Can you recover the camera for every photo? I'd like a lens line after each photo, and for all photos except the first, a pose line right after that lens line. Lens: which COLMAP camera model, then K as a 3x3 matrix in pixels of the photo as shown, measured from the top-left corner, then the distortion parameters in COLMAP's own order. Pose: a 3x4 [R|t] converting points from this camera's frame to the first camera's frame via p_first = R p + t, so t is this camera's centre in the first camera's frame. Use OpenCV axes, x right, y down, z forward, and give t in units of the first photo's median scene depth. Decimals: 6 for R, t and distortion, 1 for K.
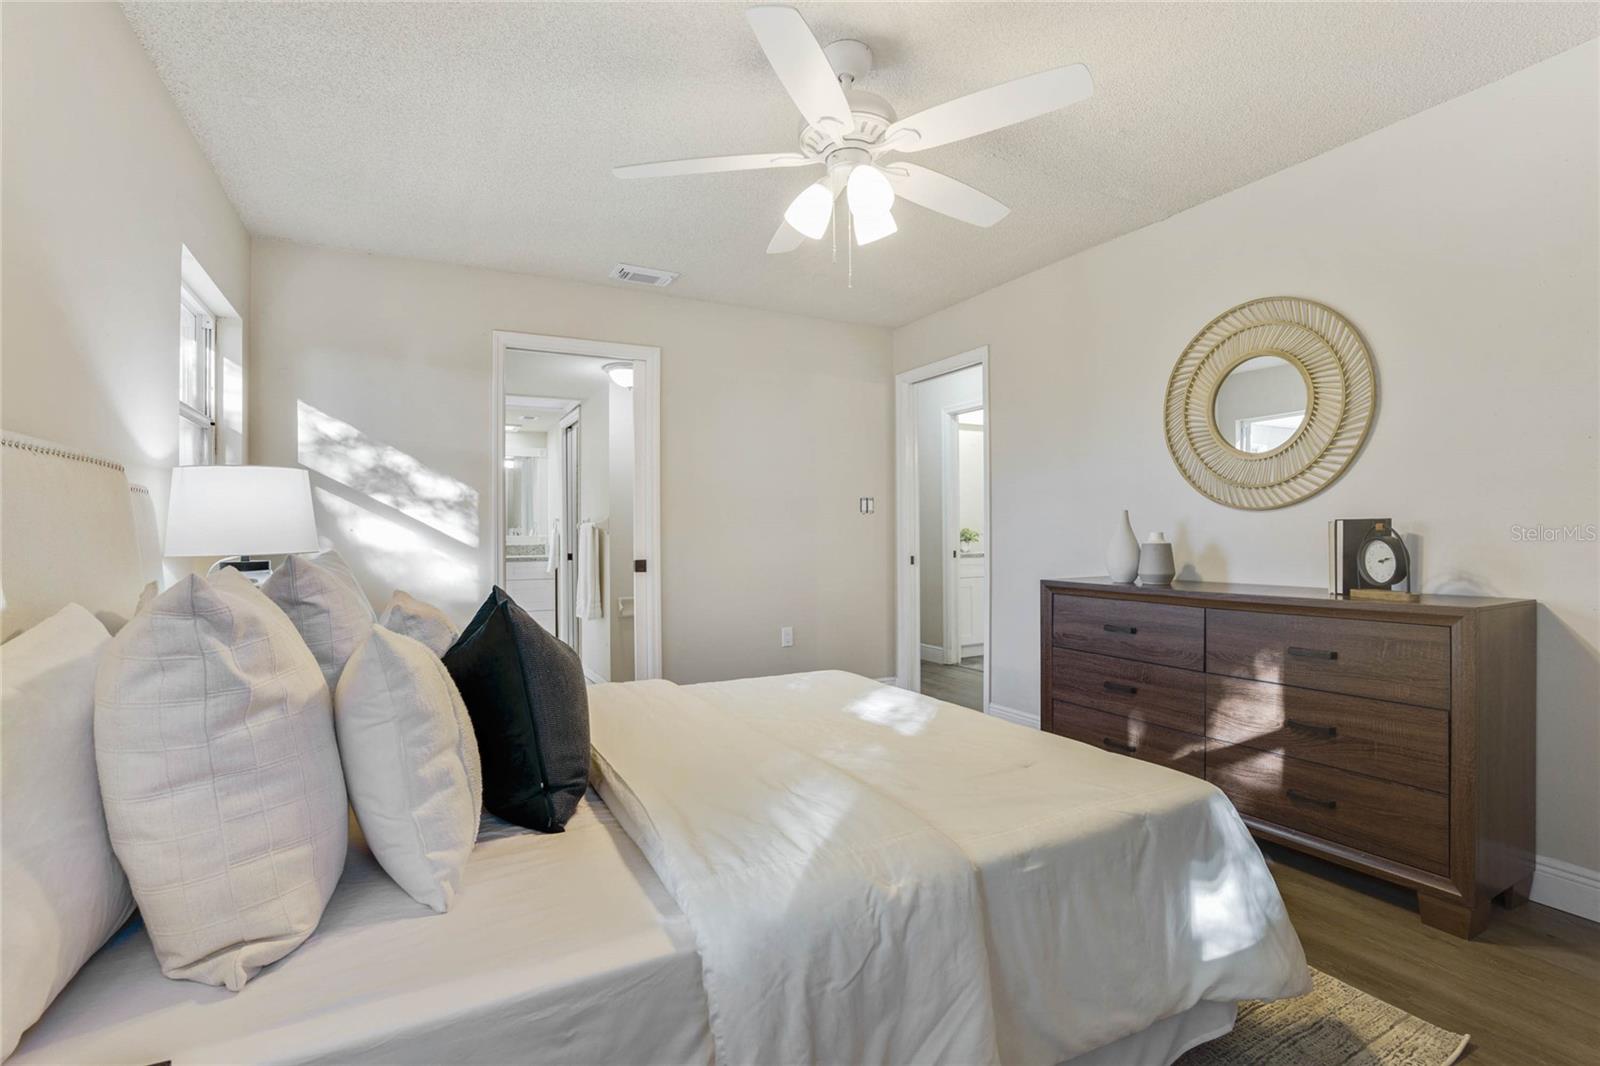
lens RADIAL K [[730.8, 0, 800.0], [0, 730.8, 533.0], [0, 0, 1]] dist [-0.057555, 0.023295]
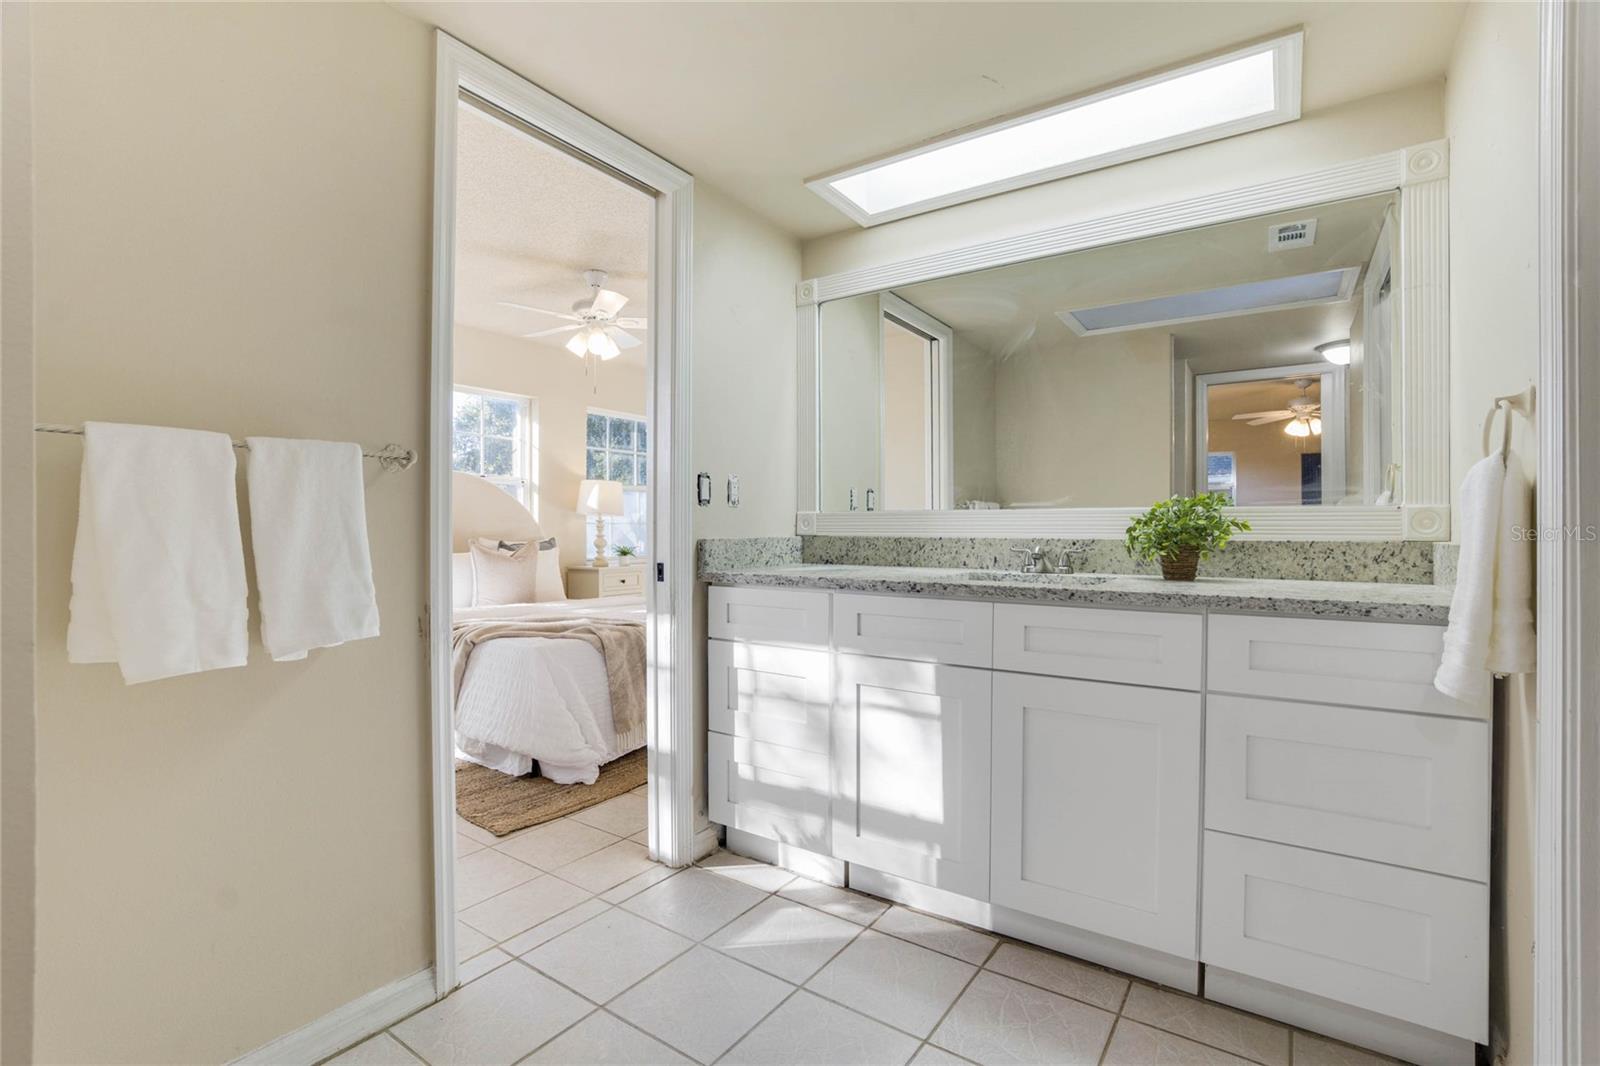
lens RADIAL K [[730.8, 0, 800.0], [0, 730.8, 533.0], [0, 0, 1]] dist [-0.057555, 0.023295]
pose [[0.466340, 0.008093, -0.884568, -0.267089], [-0.003512, 0.999967, 0.007298, 0.013613], [0.884598, -0.000297, 0.466353, 0.777575]]
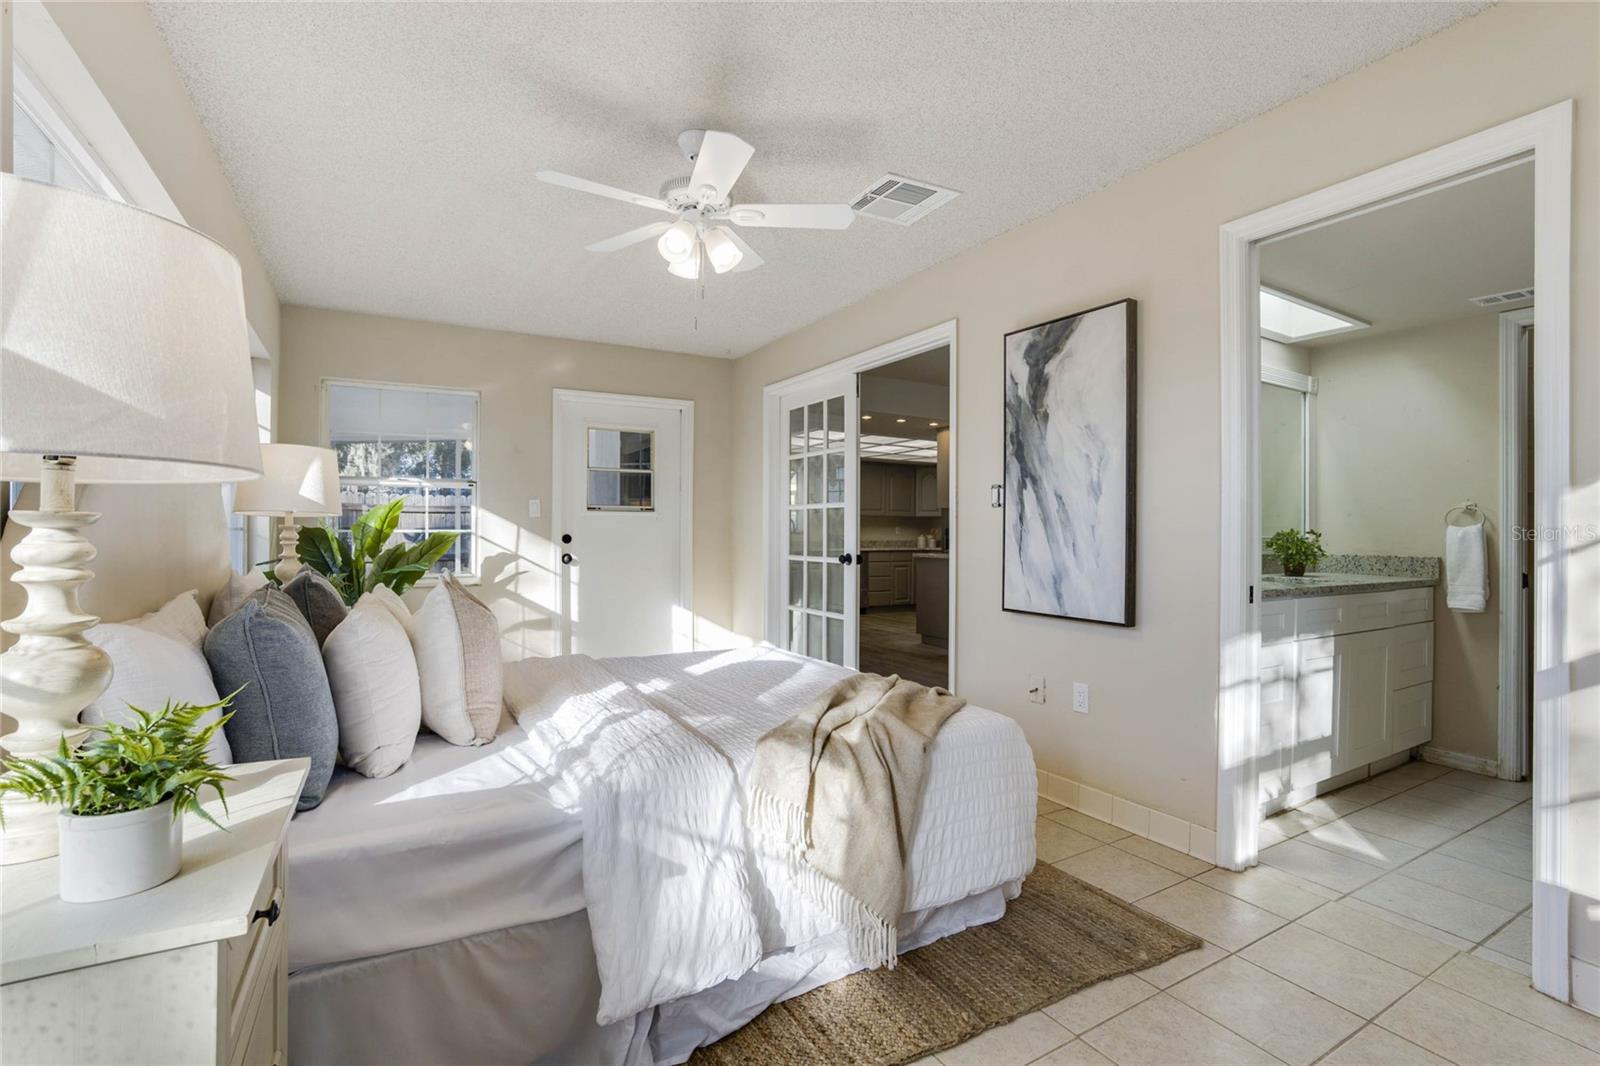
lens RADIAL K [[722.9, 0, 807.0], [0, 722.9, 531.4], [0, 0, 1]] dist [-0.055786, 0.022862]
pose [[0.998696, 0.013413, 0.049263, -0.836165], [-0.013361, 0.999910, -0.001387, 0.006250], [-0.049277, 0.000727, 0.998785, 0.536857]]
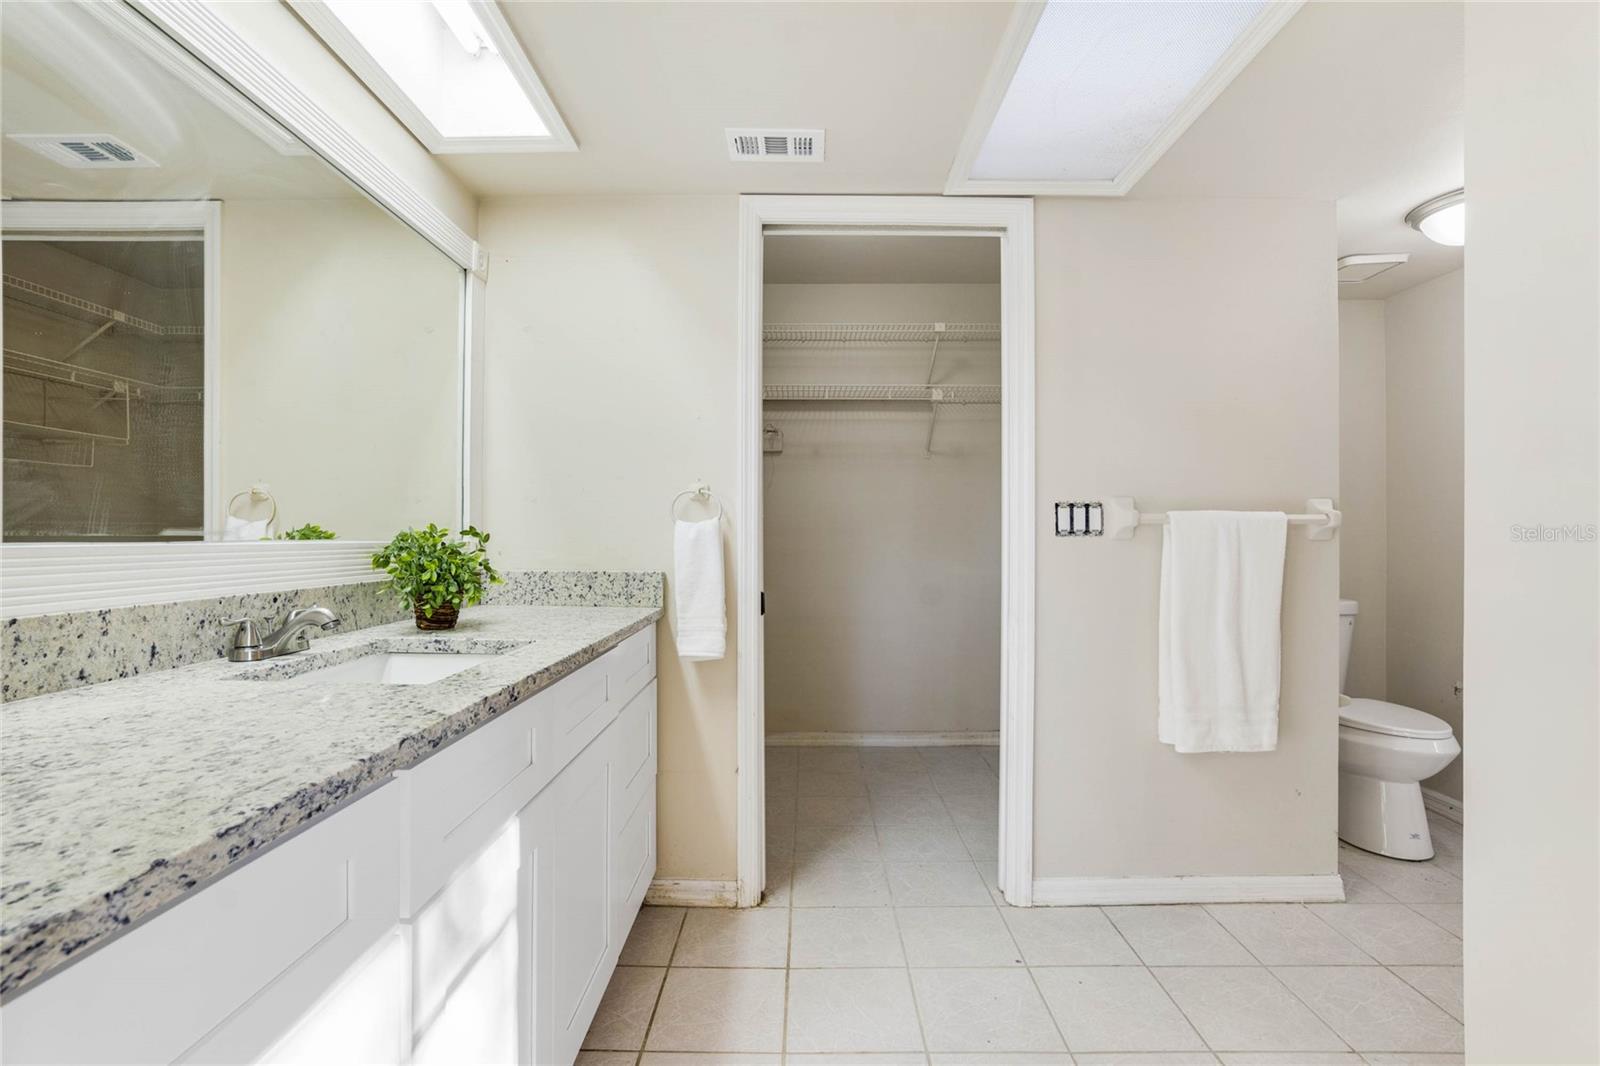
lens RADIAL K [[730.8, 0, 800.0], [0, 730.8, 533.0], [0, 0, 1]] dist [-0.057555, 0.023295]
pose [[0.473315, 0.008111, 0.880856, -0.604742], [-0.006123, 0.999964, -0.005918, 0.002292], [-0.880872, -0.002592, 0.473348, 0.821159]]
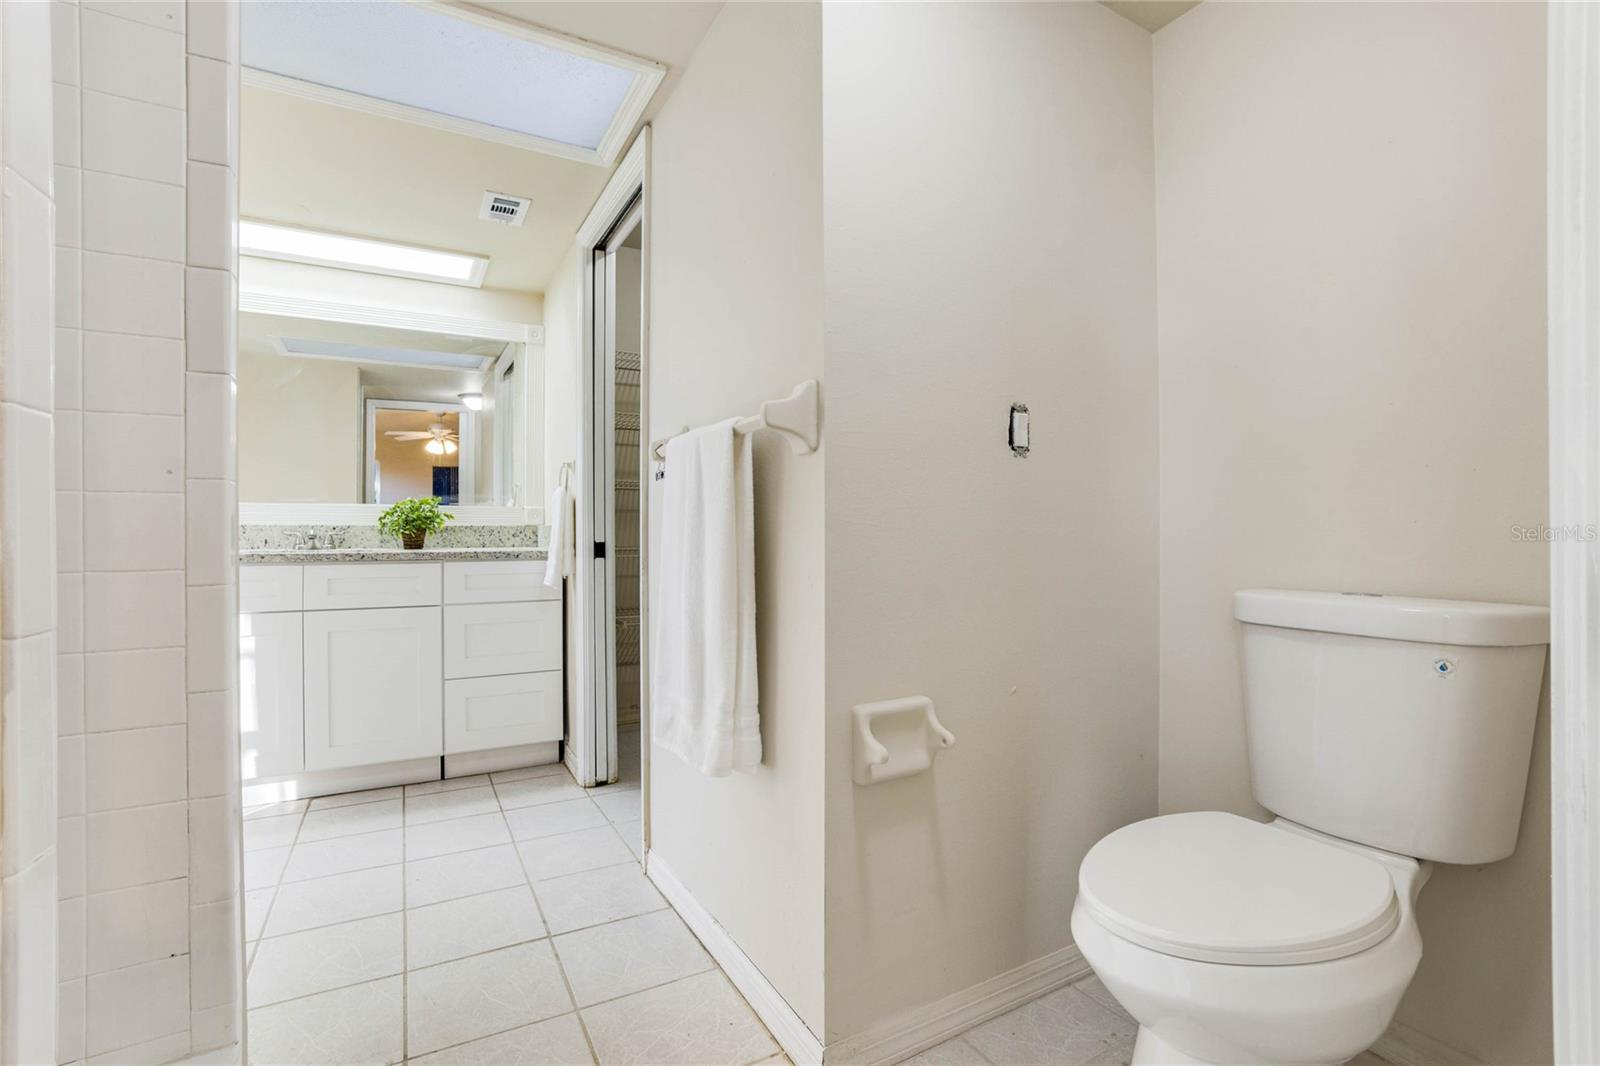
lens RADIAL K [[730.8, 0, 800.0], [0, 730.8, 533.0], [0, 0, 1]] dist [-0.057555, 0.023295]
pose [[0.999786, 0.001576, 0.020648, -0.207883], [-0.001580, 0.999999, 0.000173, 0.022698], [-0.020648, -0.000206, 0.999787, 0.570927]]
